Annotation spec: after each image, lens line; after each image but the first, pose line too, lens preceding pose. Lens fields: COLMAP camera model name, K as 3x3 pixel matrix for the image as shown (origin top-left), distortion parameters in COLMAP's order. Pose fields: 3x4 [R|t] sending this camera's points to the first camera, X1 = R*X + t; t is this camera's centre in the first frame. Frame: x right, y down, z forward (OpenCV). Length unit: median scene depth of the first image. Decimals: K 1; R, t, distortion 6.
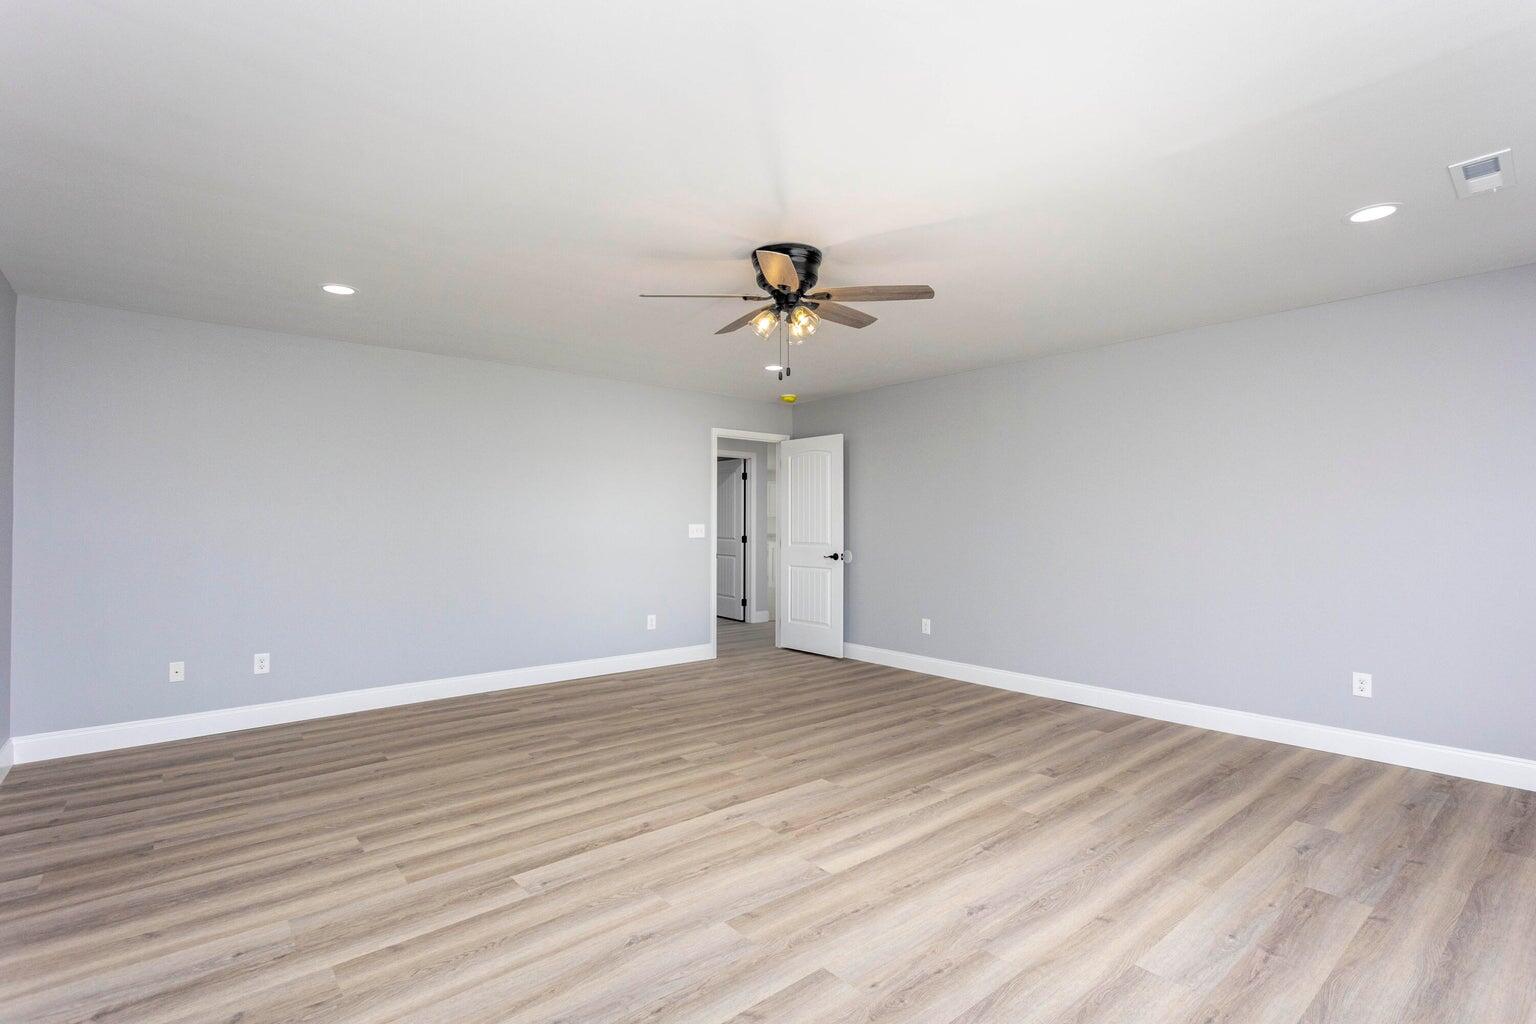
lens RADIAL K [[719.5, 0, 772.5], [0, 719.5, 513.3], [0, 0, 1]] dist [0.004990, 0.000907]
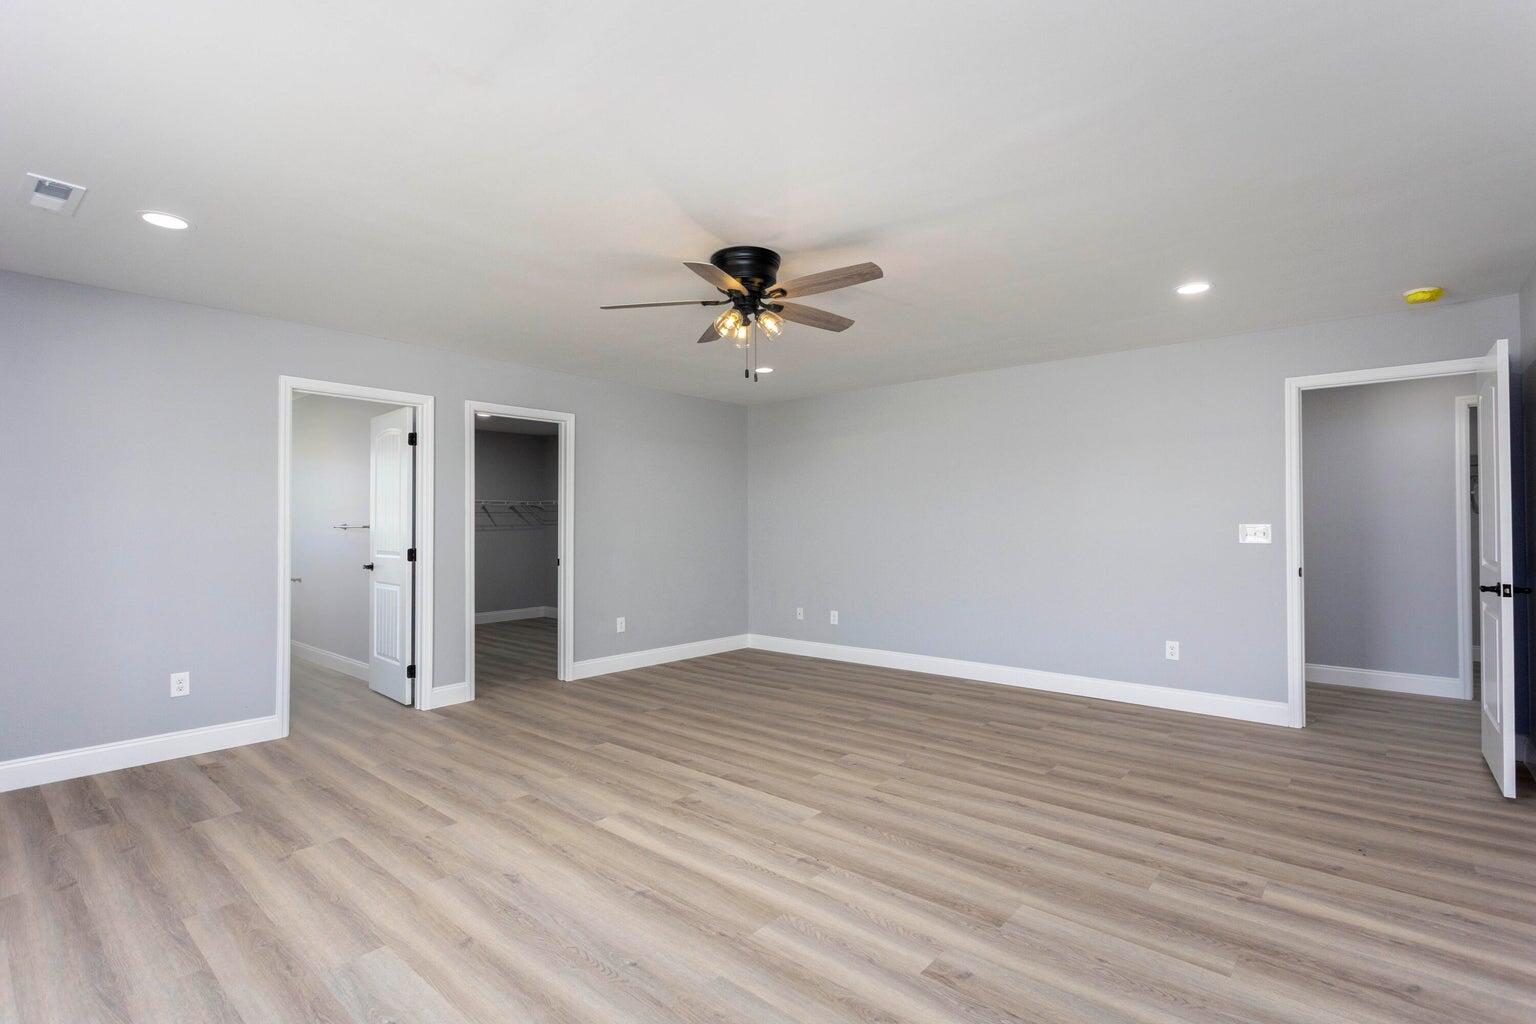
lens RADIAL K [[719.5, 0, 772.0], [0, 719.5, 517.5], [0, 0, 1]] dist [0.004990, 0.000907]
pose [[0.156352, -0.009876, -0.987652, 0.972344], [0.018038, 0.999812, -0.007142, 0.010930], [0.987537, -0.016699, 0.156500, 0.833282]]
